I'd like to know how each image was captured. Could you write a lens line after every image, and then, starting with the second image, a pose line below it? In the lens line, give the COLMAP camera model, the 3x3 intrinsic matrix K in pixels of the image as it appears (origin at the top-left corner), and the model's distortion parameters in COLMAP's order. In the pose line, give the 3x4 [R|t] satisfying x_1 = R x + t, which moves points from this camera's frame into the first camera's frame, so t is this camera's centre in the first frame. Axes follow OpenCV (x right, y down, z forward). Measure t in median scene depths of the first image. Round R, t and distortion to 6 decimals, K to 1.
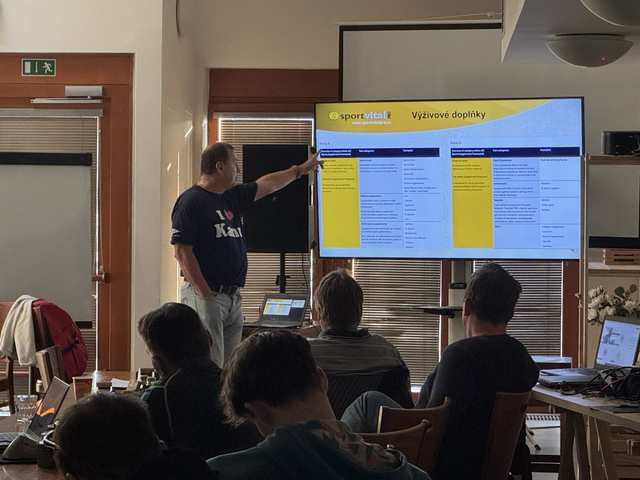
lens RADIAL K [[2141.3, 0, 320.0], [0, 2141.3, 240.0], [0, 0, 1]] dist [-0.521500, 14.176720]
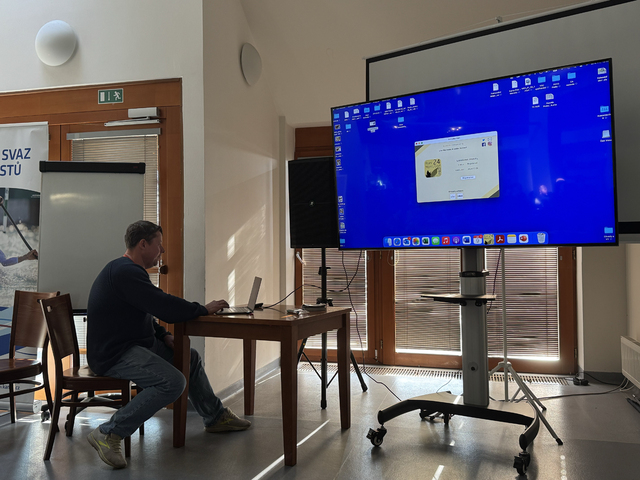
lens RADIAL K [[604.8, 0, 318.9], [0, 604.8, 236.8], [0, 0, 1]] dist [0.171206, -0.337319]
pose [[0.981063, -0.019100, -0.192743, 0.049521], [0.010140, 0.998826, -0.047366, 0.016242], [0.193421, 0.044515, 0.980105, 0.684785]]
